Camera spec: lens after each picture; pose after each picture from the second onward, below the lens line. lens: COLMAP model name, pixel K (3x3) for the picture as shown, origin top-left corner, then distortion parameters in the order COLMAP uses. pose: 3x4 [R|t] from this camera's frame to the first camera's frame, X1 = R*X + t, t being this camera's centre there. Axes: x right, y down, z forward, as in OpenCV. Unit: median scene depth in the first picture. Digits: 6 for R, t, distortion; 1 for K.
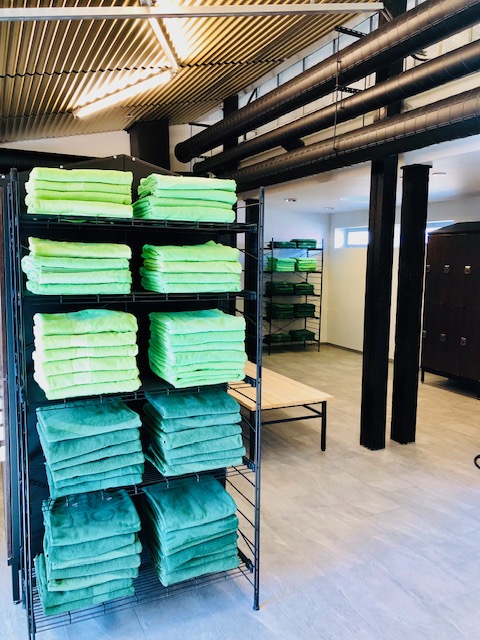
lens RADIAL K [[530.4, 0, 240.5], [0, 530.4, 314.4], [0, 0, 1]] dist [0.047089, -0.042614]
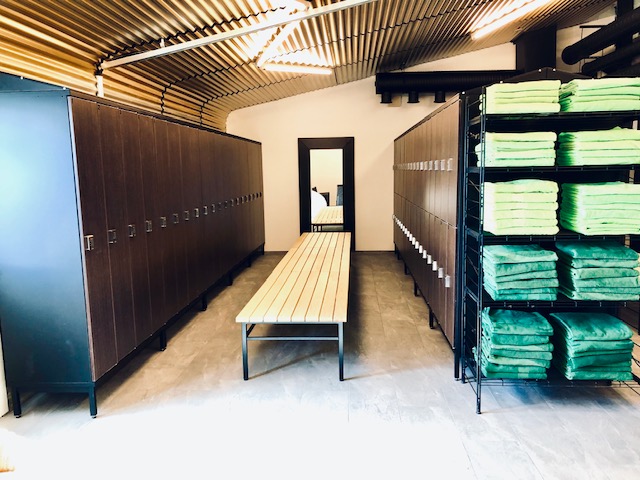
lens RADIAL K [[530.4, 0, 318.2], [0, 530.4, 237.4], [0, 0, 1]] dist [0.047089, -0.042614]
pose [[0.870358, 0.037283, -0.491006, -0.042098], [-0.027679, 0.999257, 0.026812, 0.122751], [0.491641, -0.009745, 0.870744, -0.526354]]
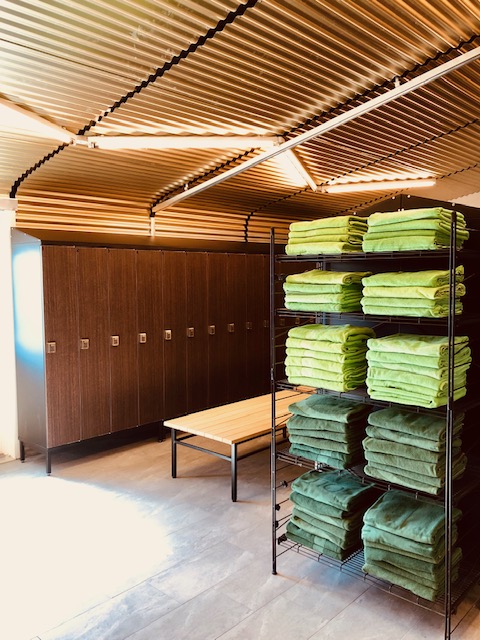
lens RADIAL K [[530.4, 0, 242.7], [0, 530.4, 315.4], [0, 0, 1]] dist [0.047089, -0.042614]
pose [[0.369502, 0.058469, -0.927389, 0.793082], [-0.092966, 0.995337, 0.025713, -0.040020], [0.924568, 0.076715, 0.373214, 0.296783]]
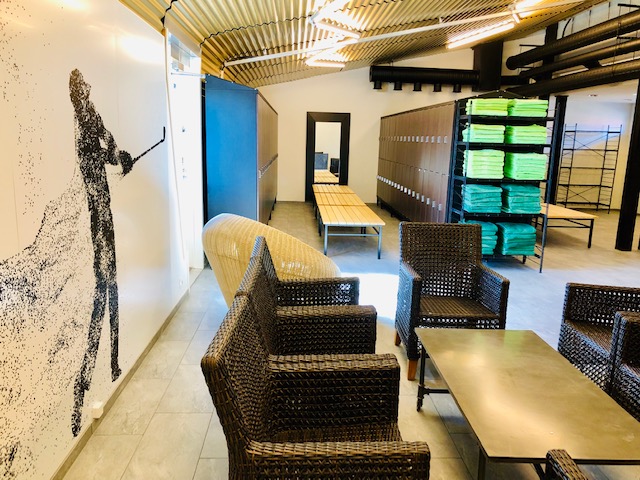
lens RADIAL K [[530.4, 0, 326.1], [0, 530.4, 238.3], [0, 0, 1]] dist [0.047089, -0.042614]
pose [[0.923312, 0.087249, -0.374009, 0.025616], [-0.060634, 0.994756, 0.082370, 0.262809], [0.379235, -0.053375, 0.923760, -1.827003]]
